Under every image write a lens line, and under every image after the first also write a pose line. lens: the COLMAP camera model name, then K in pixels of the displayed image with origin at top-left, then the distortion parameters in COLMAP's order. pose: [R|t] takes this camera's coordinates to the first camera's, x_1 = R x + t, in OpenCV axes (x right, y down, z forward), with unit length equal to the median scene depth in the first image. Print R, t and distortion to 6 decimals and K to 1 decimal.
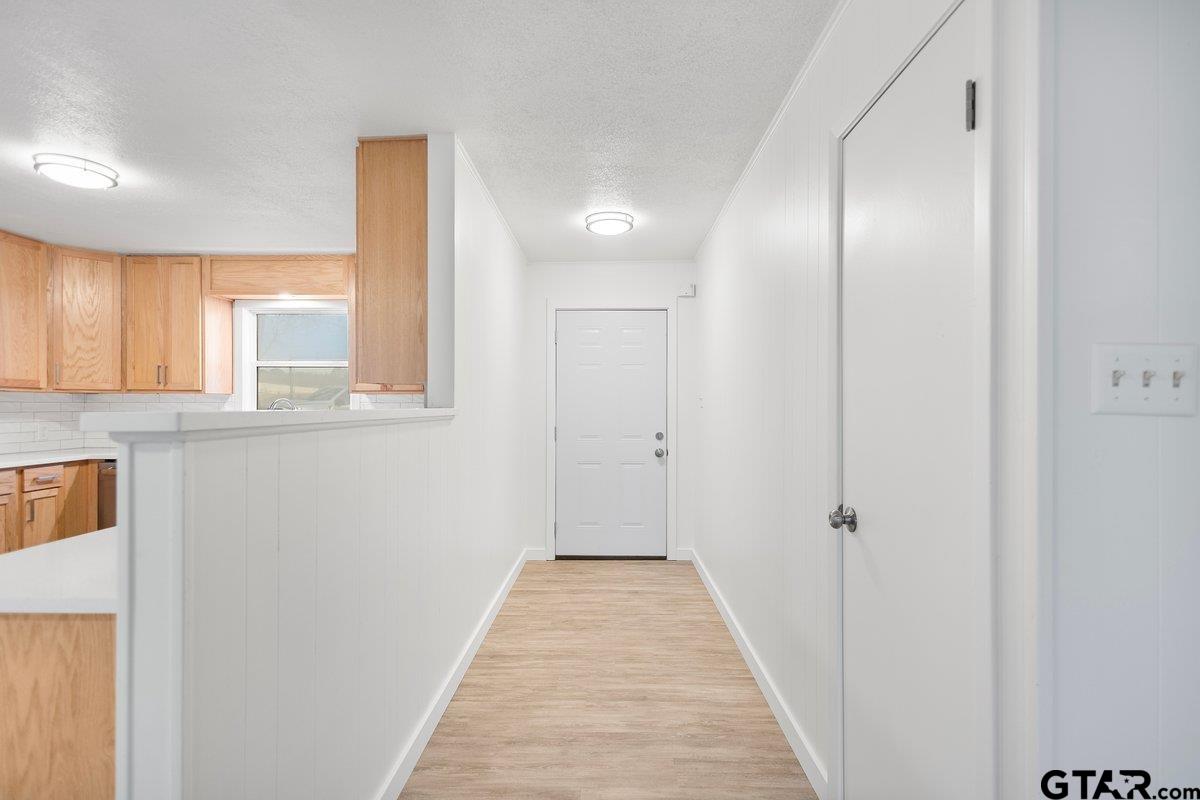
lens RADIAL K [[559.4, 0, 593.4], [0, 559.4, 402.0], [0, 0, 1]] dist [0.009922, -0.003974]
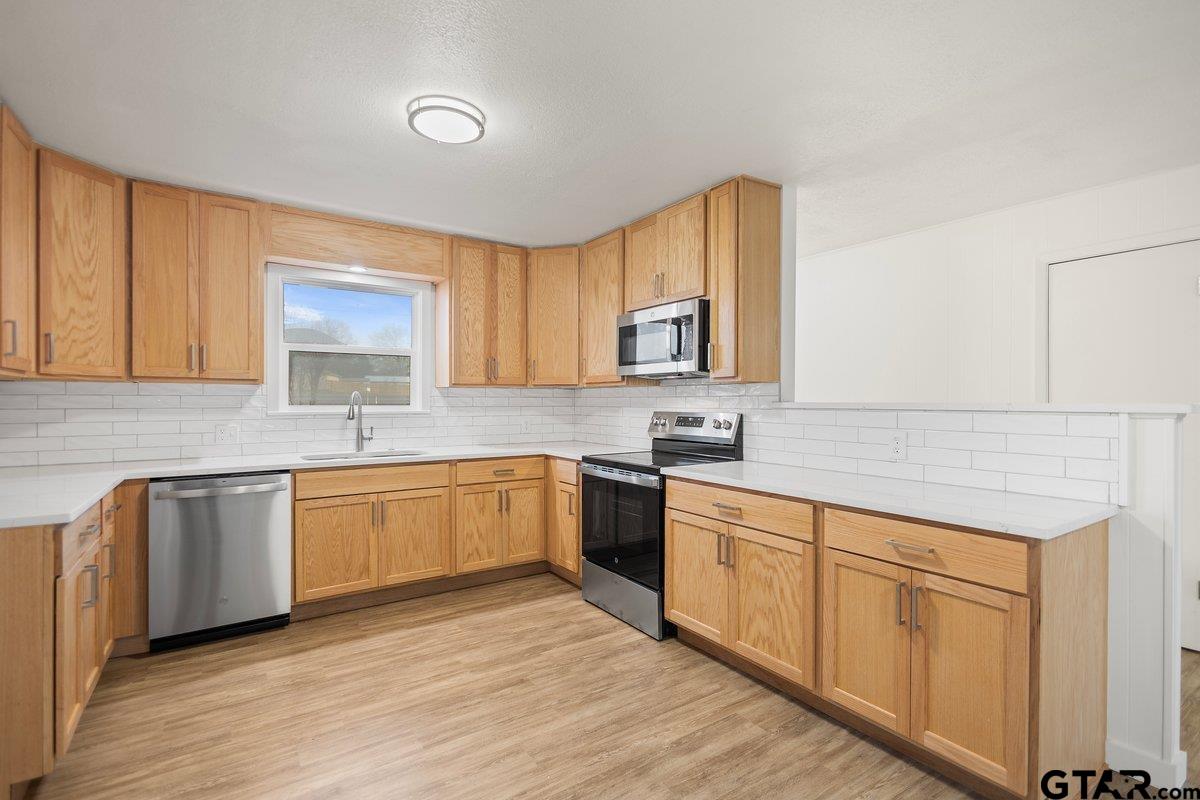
lens RADIAL K [[559.4, 0, 595.7], [0, 559.4, 400.5], [0, 0, 1]] dist [0.009922, -0.003974]
pose [[0.816902, -0.001163, 0.576776, -1.094312], [-0.003419, 0.999971, 0.006858, 0.000710], [-0.576767, -0.007575, 0.816874, 0.166910]]
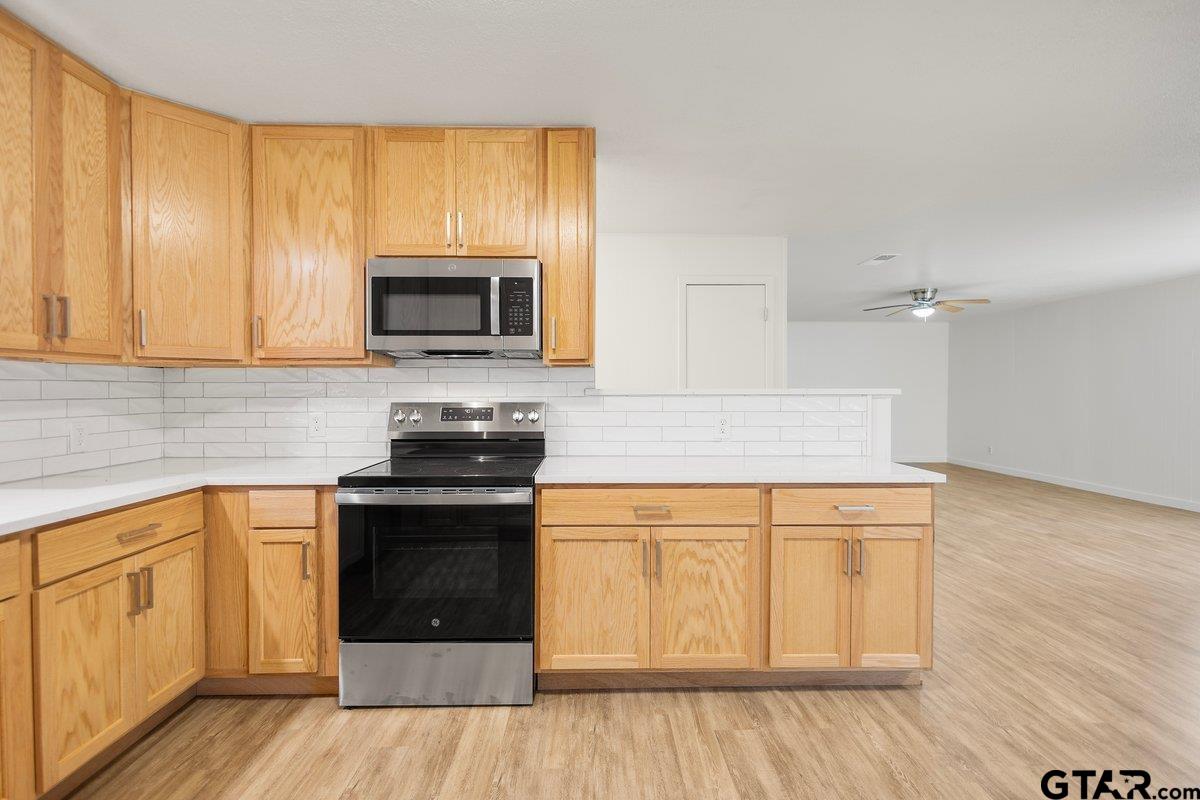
lens RADIAL K [[559.4, 0, 603.7], [0, 559.4, 395.4], [0, 0, 1]] dist [0.009922, -0.003974]
pose [[-0.048518, -0.012381, 0.998746, -1.176188], [-0.005977, 0.999909, 0.012106, 0.009071], [-0.998804, -0.005382, -0.048587, 0.827431]]
